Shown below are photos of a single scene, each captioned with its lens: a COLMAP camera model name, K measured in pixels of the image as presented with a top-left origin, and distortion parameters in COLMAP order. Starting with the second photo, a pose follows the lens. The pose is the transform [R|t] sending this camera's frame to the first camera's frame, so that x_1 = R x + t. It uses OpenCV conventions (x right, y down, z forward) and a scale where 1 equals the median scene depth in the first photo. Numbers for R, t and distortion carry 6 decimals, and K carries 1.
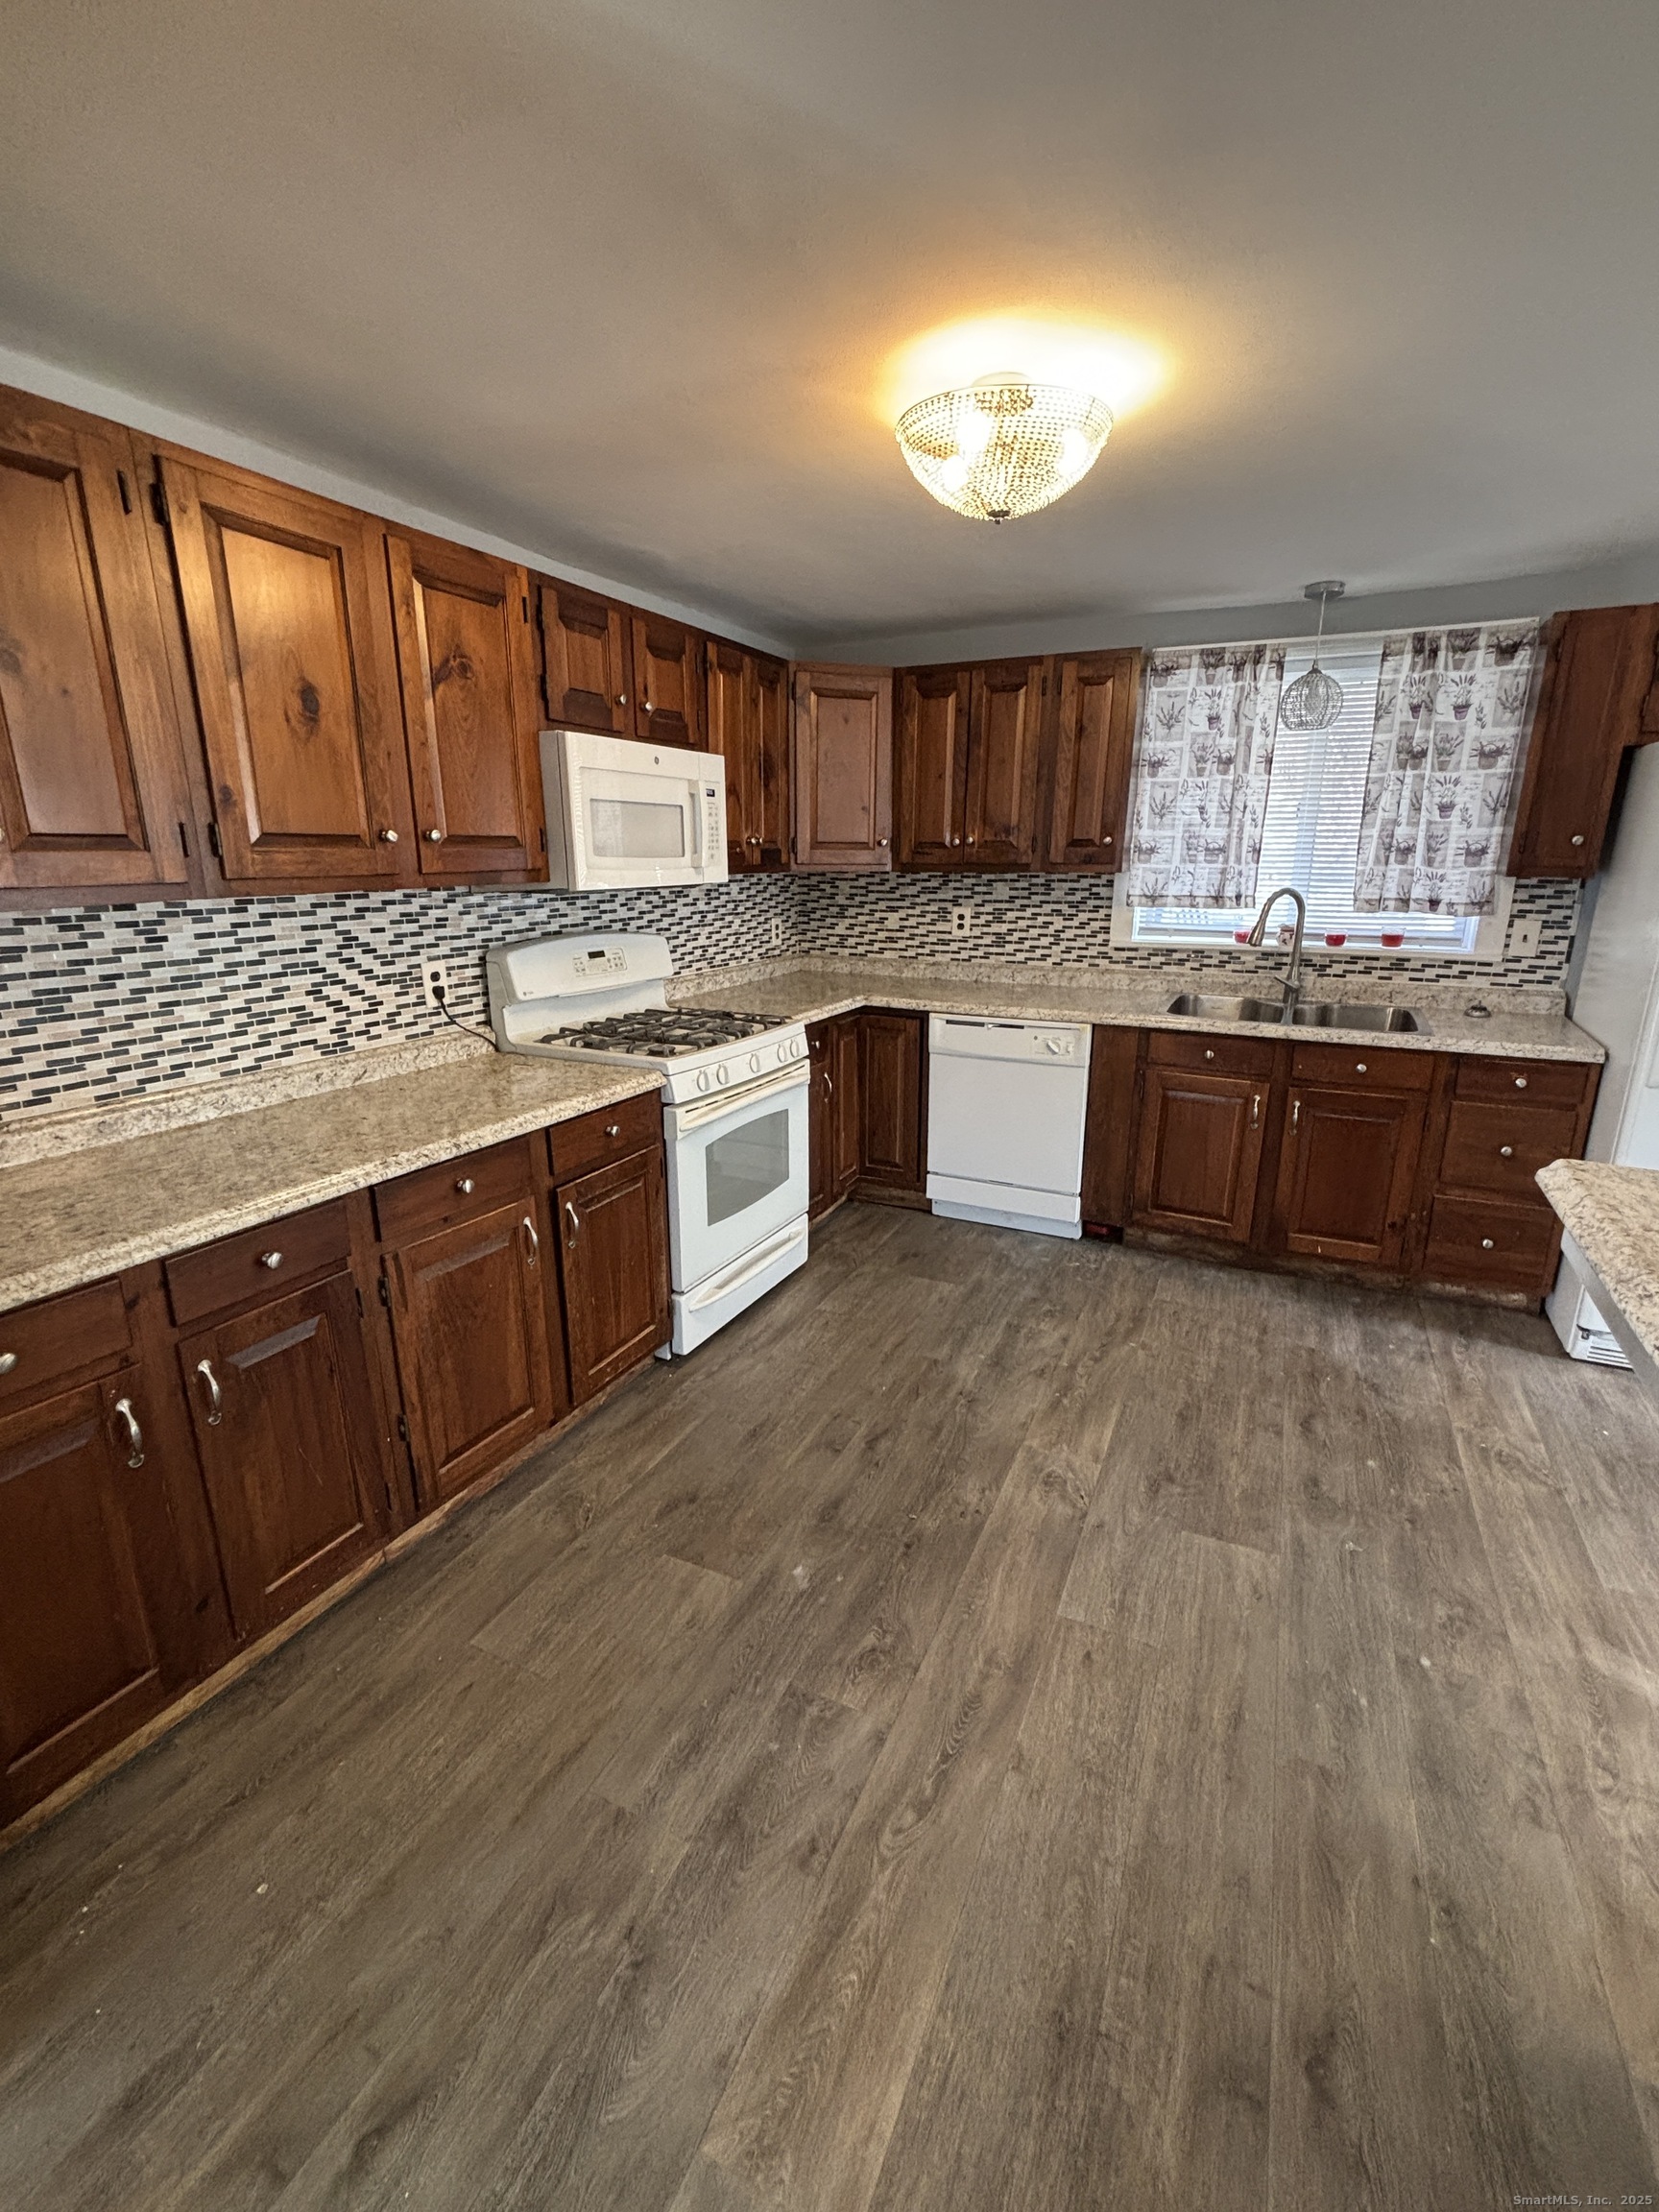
lens RADIAL K [[944.7, 0, 829.5], [0, 944.7, 1106.0], [0, 0, 1]] dist [-0.000121, 0.000001]
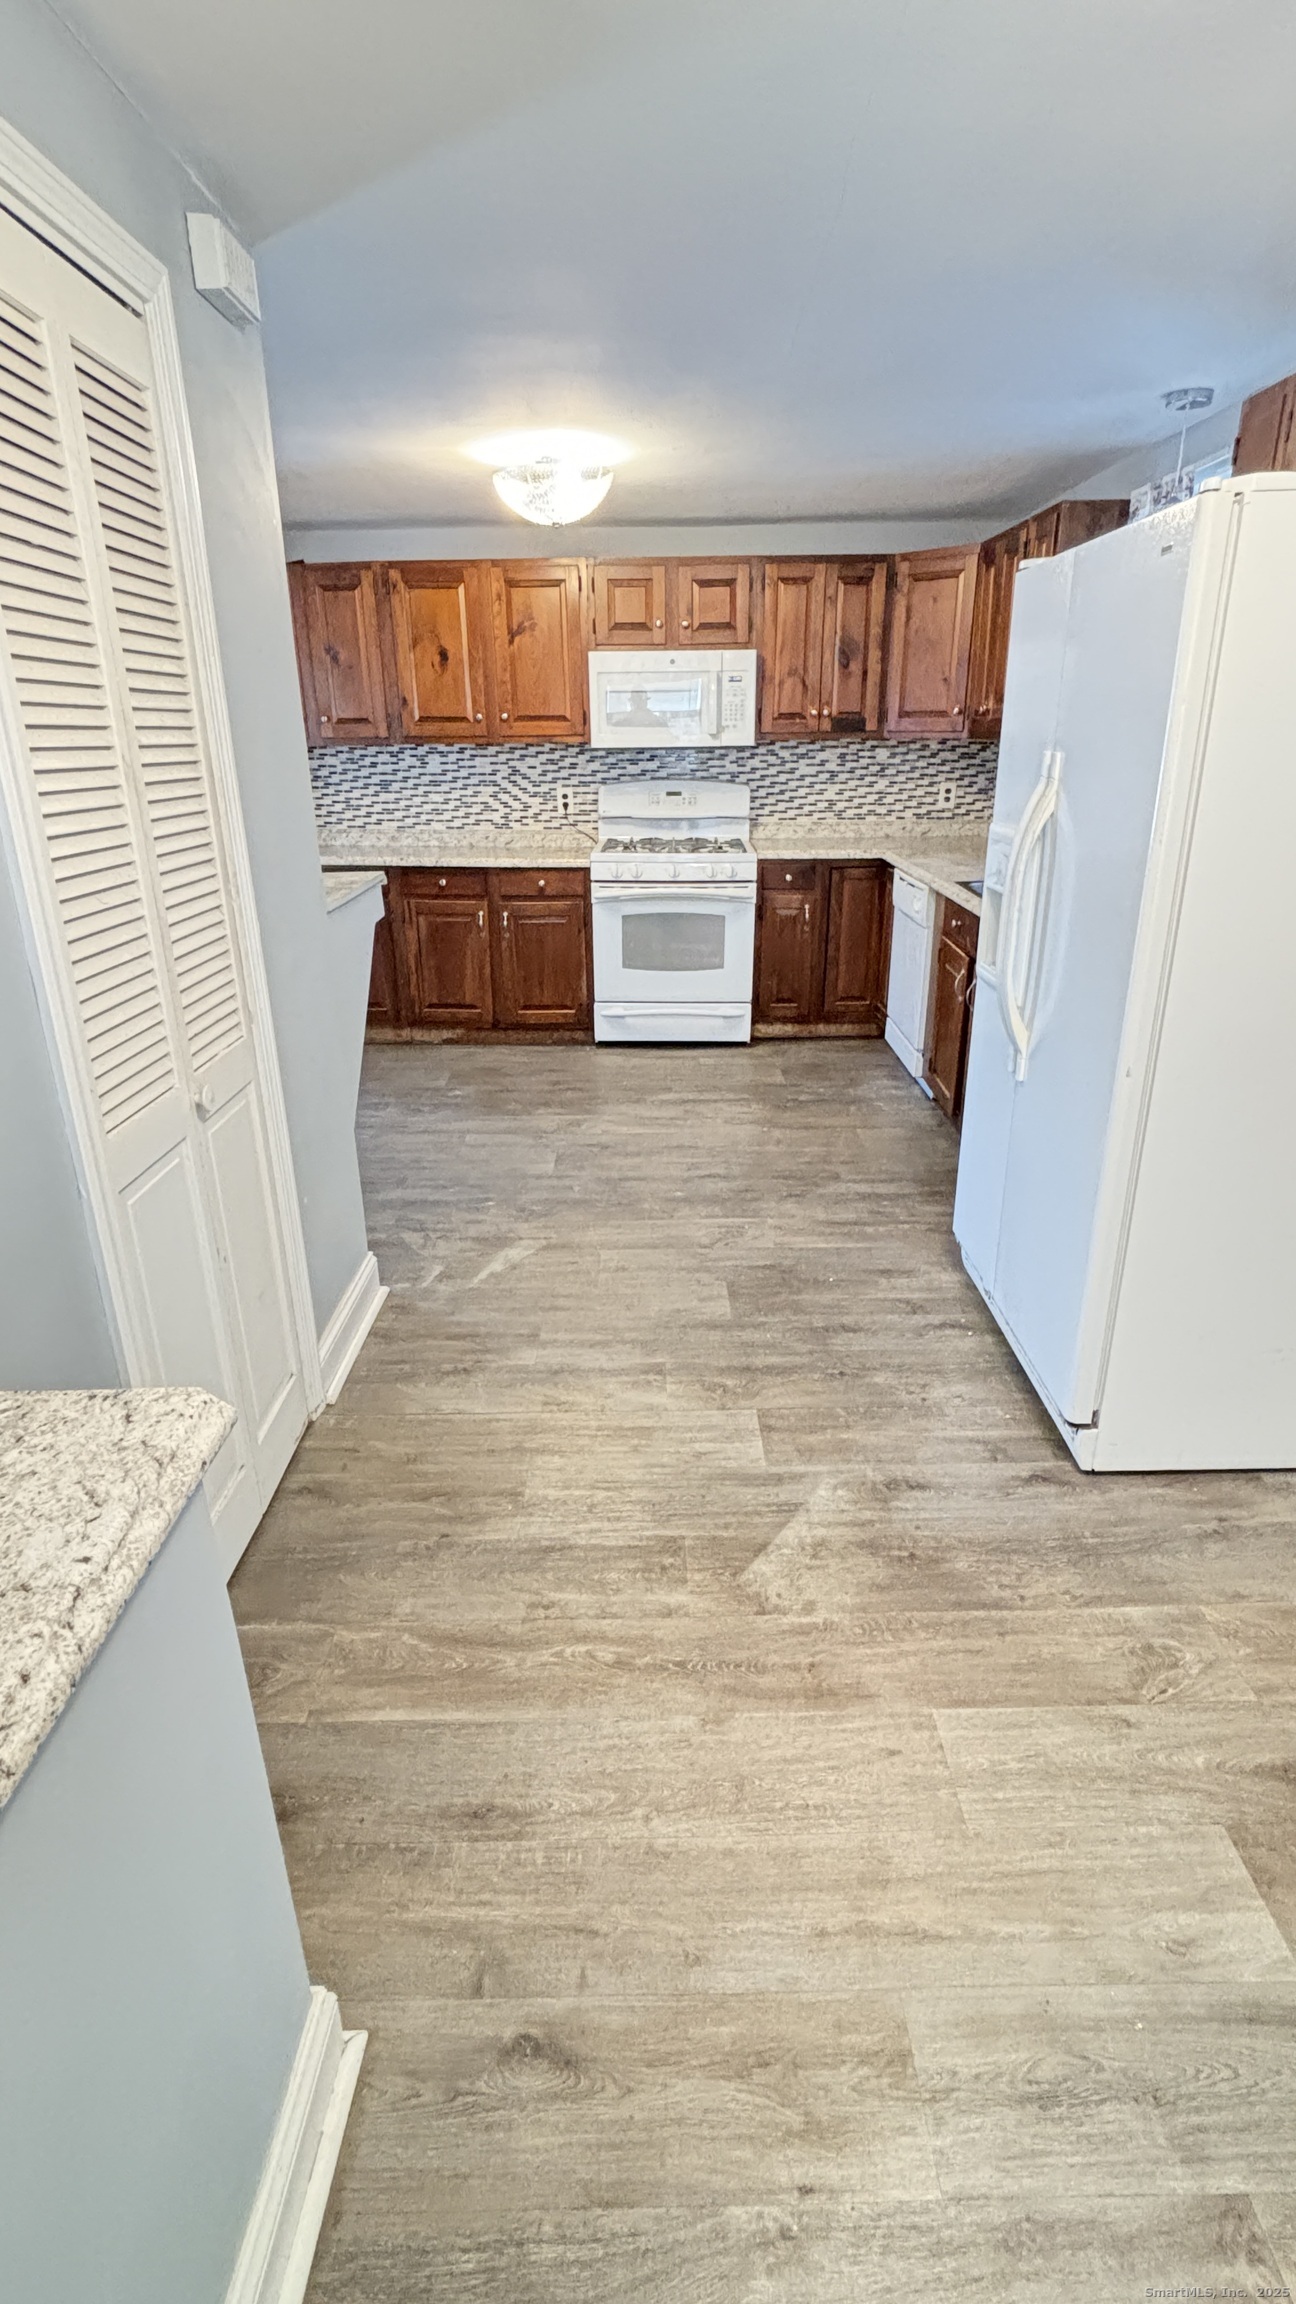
lens RADIAL K [[1143.3, 0, 648.0], [0, 1143.3, 1152.0], [0, 0, 1]] dist [0.067786, -0.000086]
pose [[0.409986, 0.311592, -0.857218, 1.787208], [-0.228115, 0.944998, 0.234397, -0.046011], [0.883105, 0.099445, 0.458514, 0.192385]]
